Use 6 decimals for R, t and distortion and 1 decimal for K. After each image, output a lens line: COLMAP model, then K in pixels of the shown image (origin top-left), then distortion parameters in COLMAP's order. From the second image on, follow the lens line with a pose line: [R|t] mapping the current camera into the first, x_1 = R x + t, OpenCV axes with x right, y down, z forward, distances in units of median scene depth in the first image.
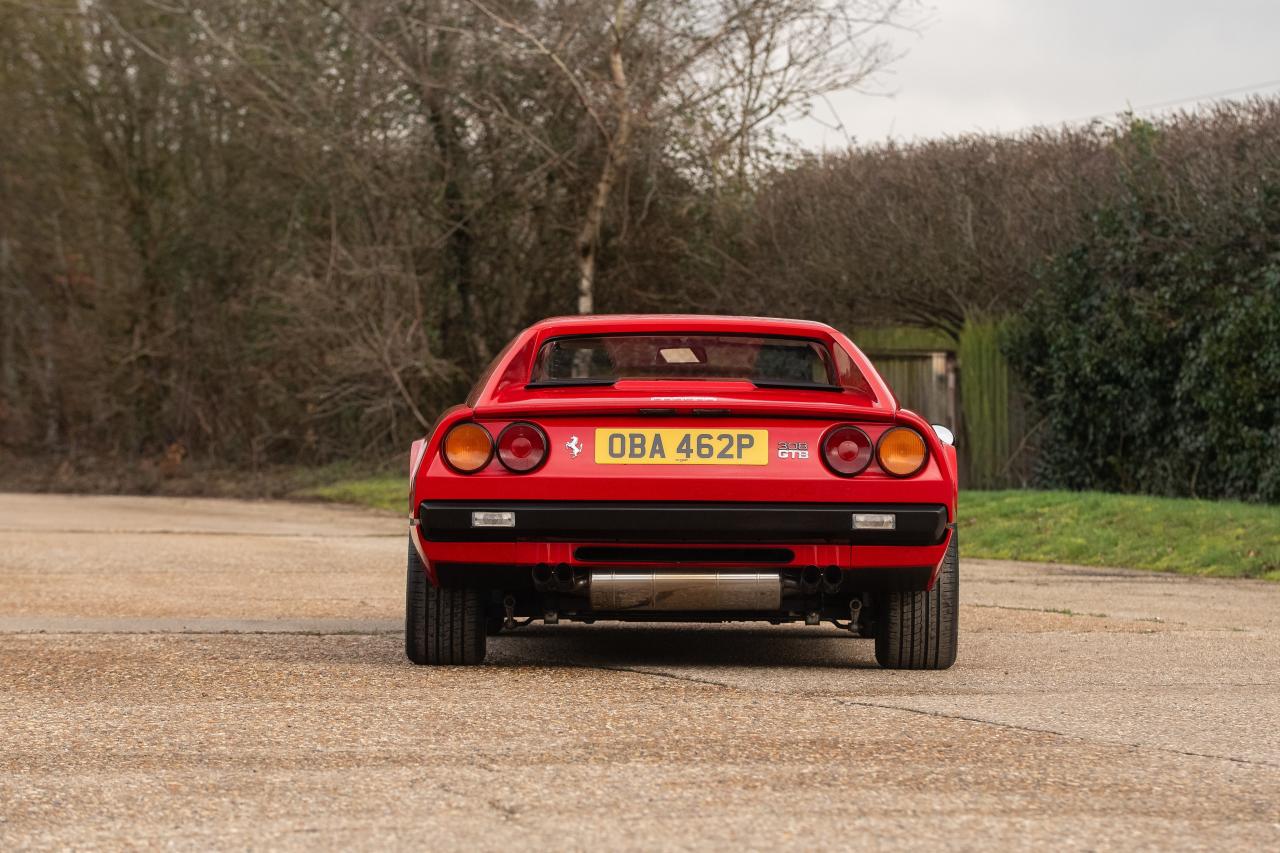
lens RADIAL K [[5276.2, 0, 640.0], [0, 5276.2, 426.5], [0, 0, 1]] dist [0.854297, 6.598983]
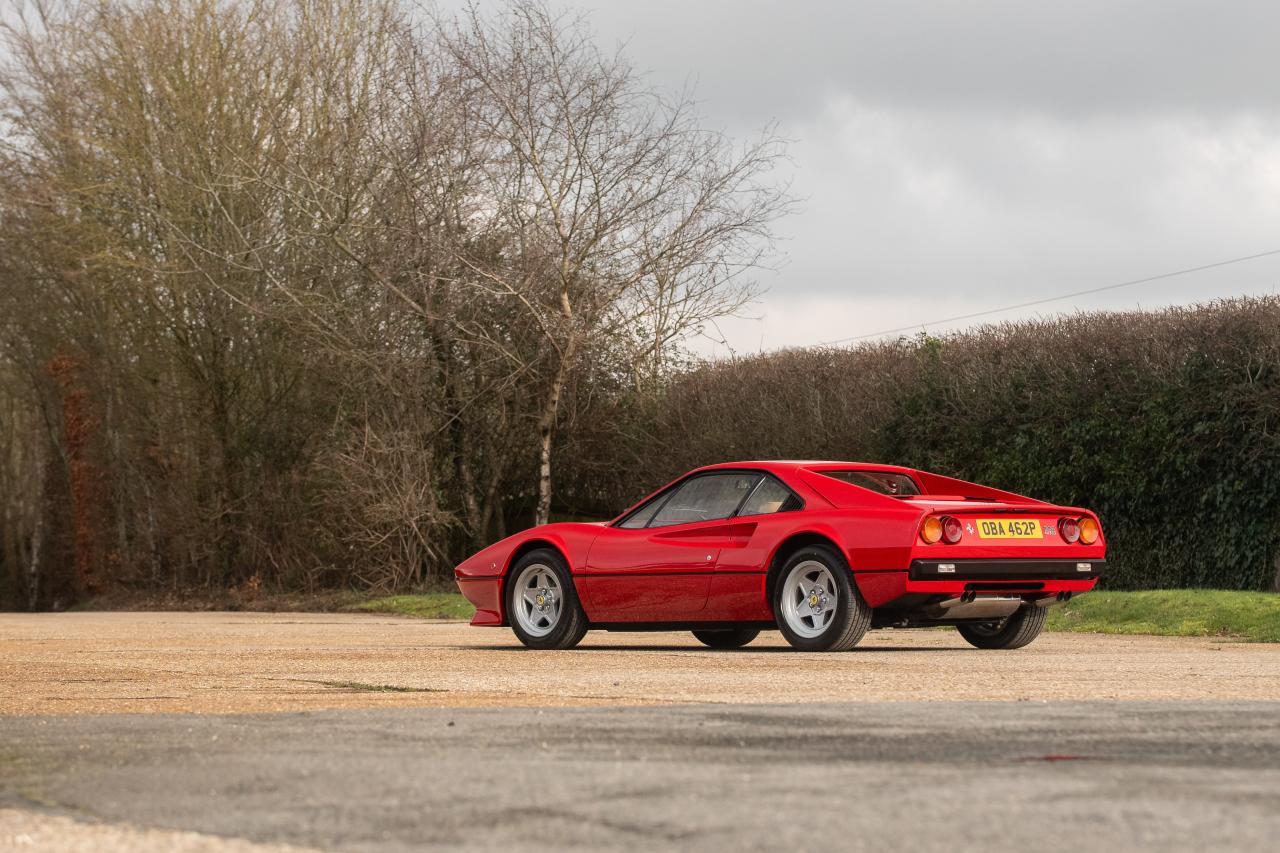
lens RADIAL K [[4553.8, 0, 640.0], [0, 4553.8, 426.5], [0, 0, 1]] dist [0.505973, 0.784553]
pose [[0.999499, -0.017716, 0.026241, -0.021173], [0.018634, 0.999208, -0.035172, 0.010507], [-0.025597, 0.035644, 0.999037, -0.266108]]
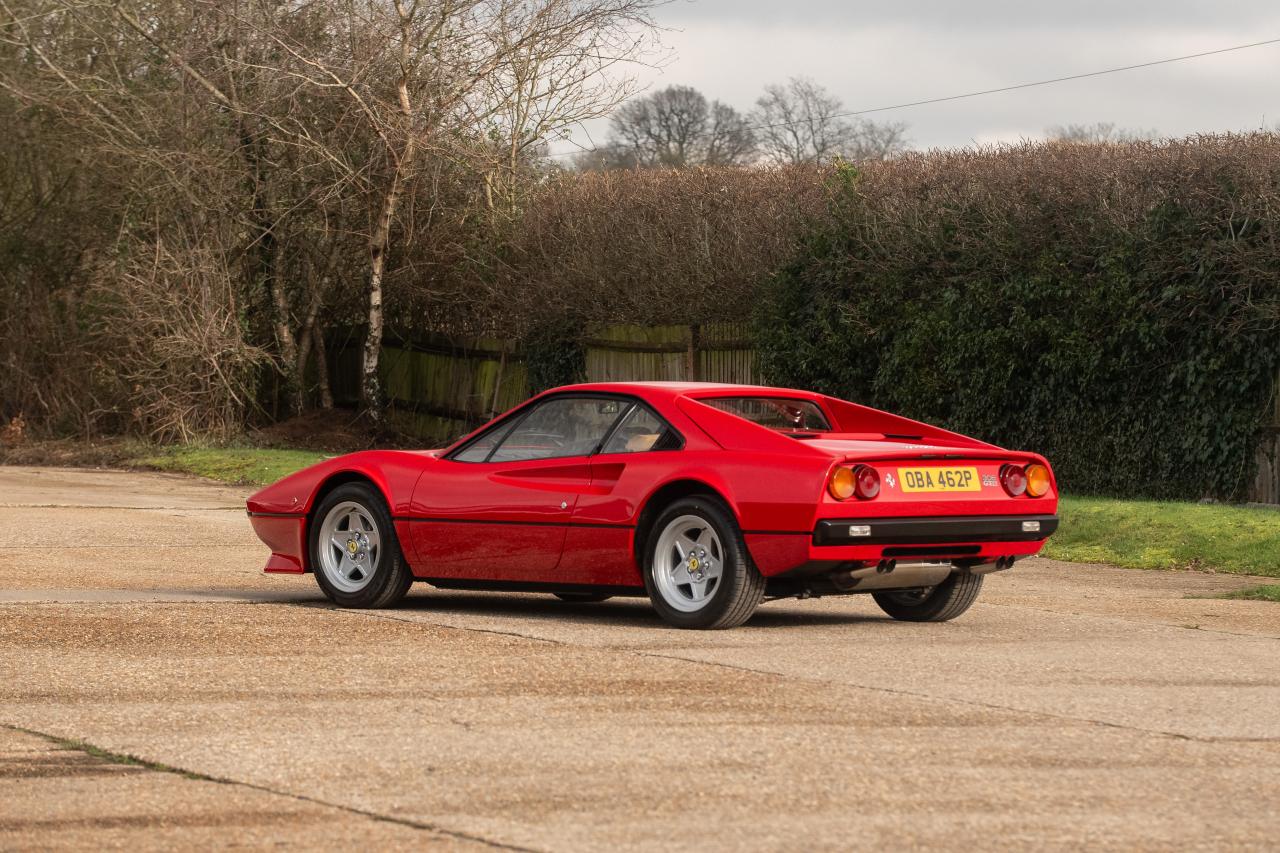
lens RADIAL K [[5276.2, 0, 640.0], [0, 5276.2, 426.5], [0, 0, 1]] dist [0.854297, 6.598983]
pose [[0.998622, -0.001076, 0.052466, -0.016948], [0.000335, 0.999900, 0.014131, -0.014237], [-0.052476, -0.014094, 0.998523, -0.210309]]
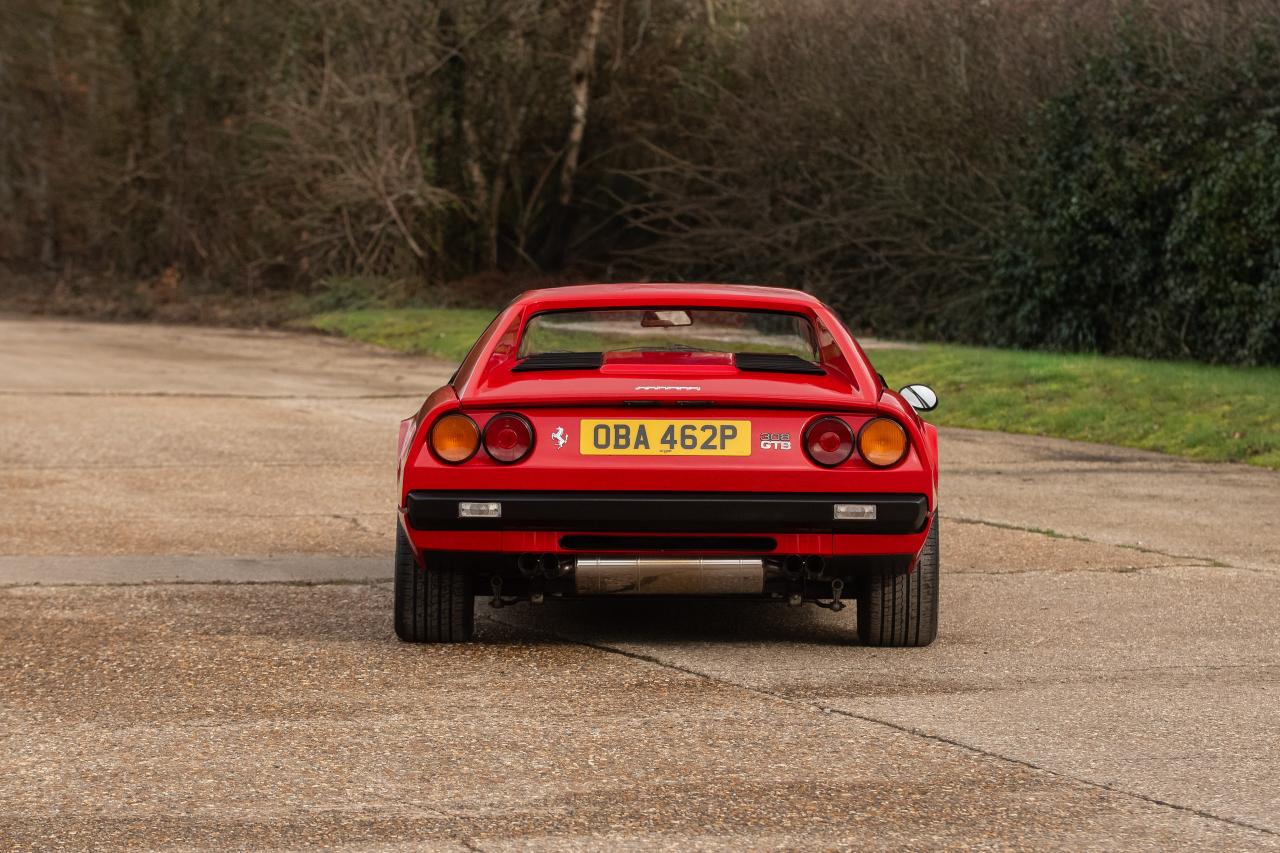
lens RADIAL K [[5276.2, 0, 640.0], [0, 5276.2, 426.5], [0, 0, 1]] dist [0.854297, 6.598983]
pose [[1.000000, 0.000003, 0.000122, 0.001274], [-0.000009, 0.998744, 0.050107, -0.022026], [-0.000121, -0.050107, 0.998744, -0.005047]]
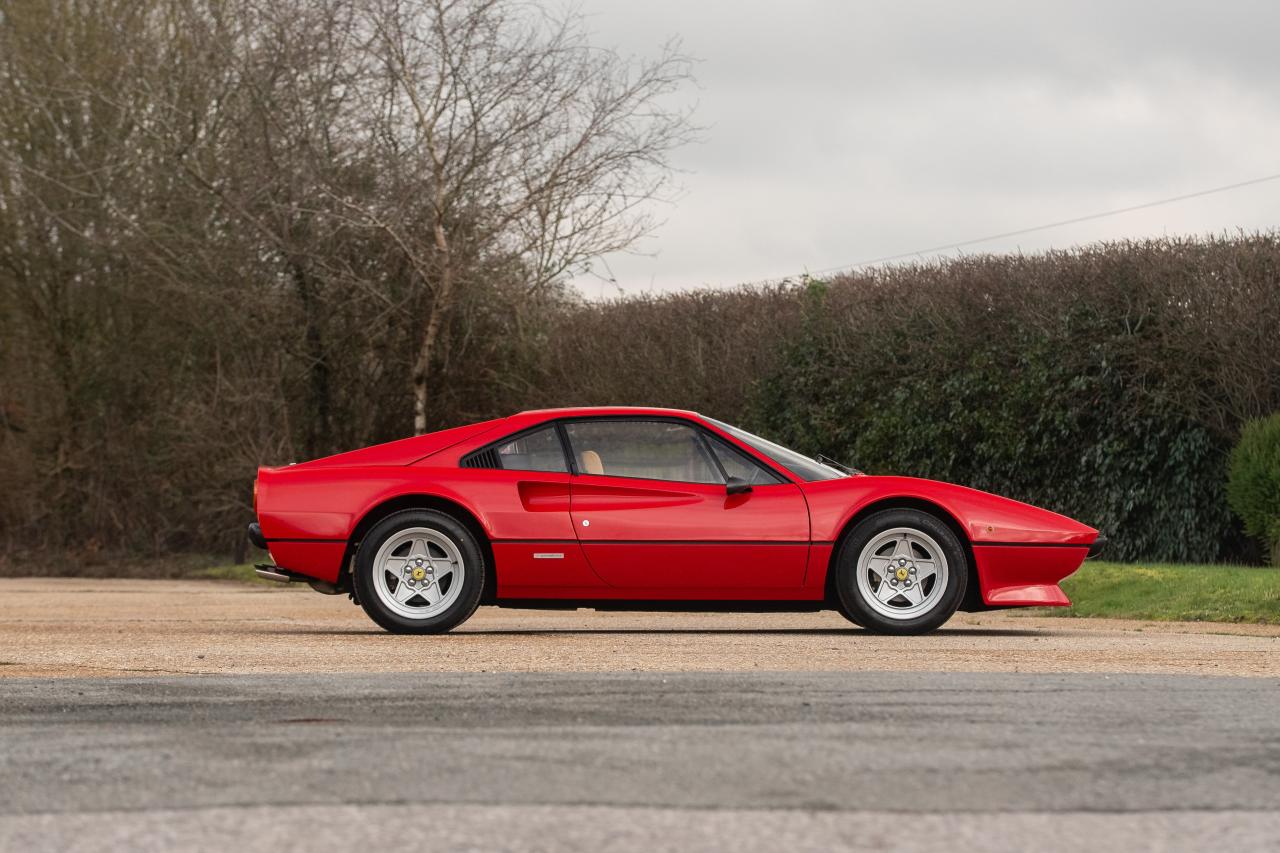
lens RADIAL K [[5324.3, 0, 640.0], [0, 5324.3, 426.5], [0, 0, 1]] dist [0.789044, 6.092137]
pose [[0.999802, -0.012104, 0.015769, 0.027899], [0.012468, 0.999653, -0.023194, 0.010233], [-0.015483, 0.023386, 0.999607, -0.345528]]
